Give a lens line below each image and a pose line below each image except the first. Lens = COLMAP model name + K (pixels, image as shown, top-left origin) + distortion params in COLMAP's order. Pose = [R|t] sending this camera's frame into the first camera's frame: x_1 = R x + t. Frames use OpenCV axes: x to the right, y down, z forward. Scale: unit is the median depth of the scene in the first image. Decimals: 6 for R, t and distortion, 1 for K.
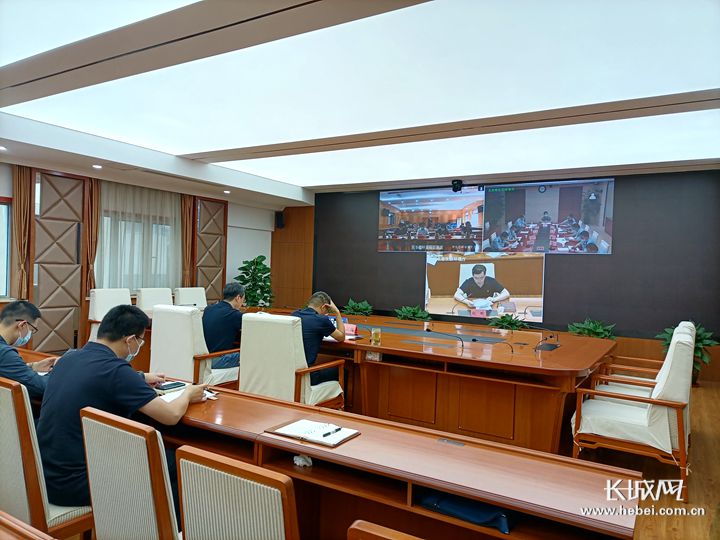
lens RADIAL K [[525.1, 0, 360.0], [0, 525.1, 270.0], [0, 0, 1]] dist [0.023450, -0.004546]
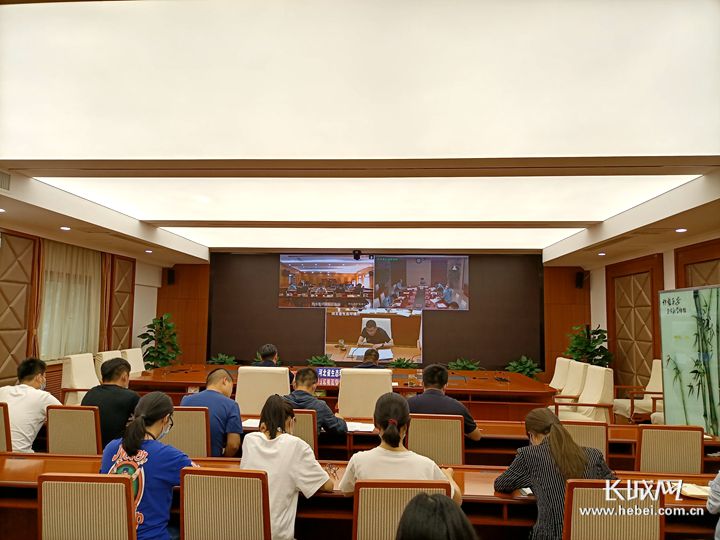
lens RADIAL K [[525.1, 0, 360.0], [0, 525.1, 270.0], [0, 0, 1]] dist [0.023450, -0.004546]
pose [[0.886928, 0.023729, 0.461298, -0.368790], [0.013522, 0.996918, -0.077280, -0.028961], [-0.461710, 0.074780, 0.883873, -0.086064]]
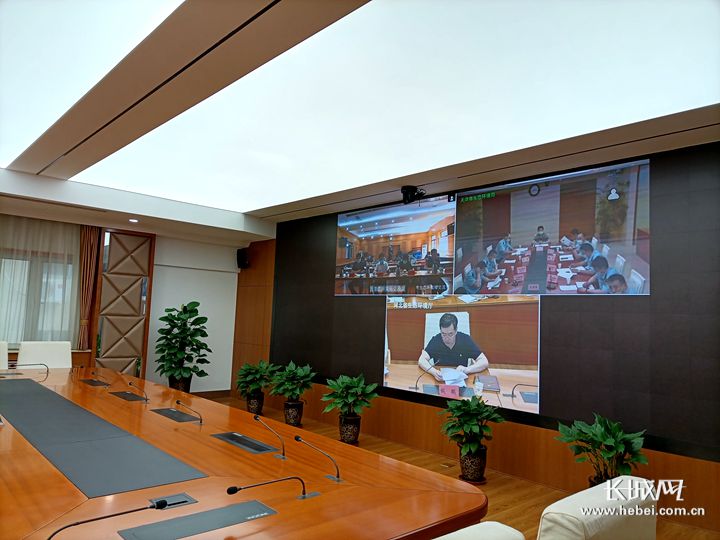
lens RADIAL K [[525.1, 0, 360.0], [0, 525.1, 270.0], [0, 0, 1]] dist [0.023450, -0.004546]
pose [[0.958942, -0.017568, -0.283056, 0.305662], [-0.011285, 0.994925, -0.099981, 0.001646], [0.283376, 0.099070, 0.953878, 0.349377]]
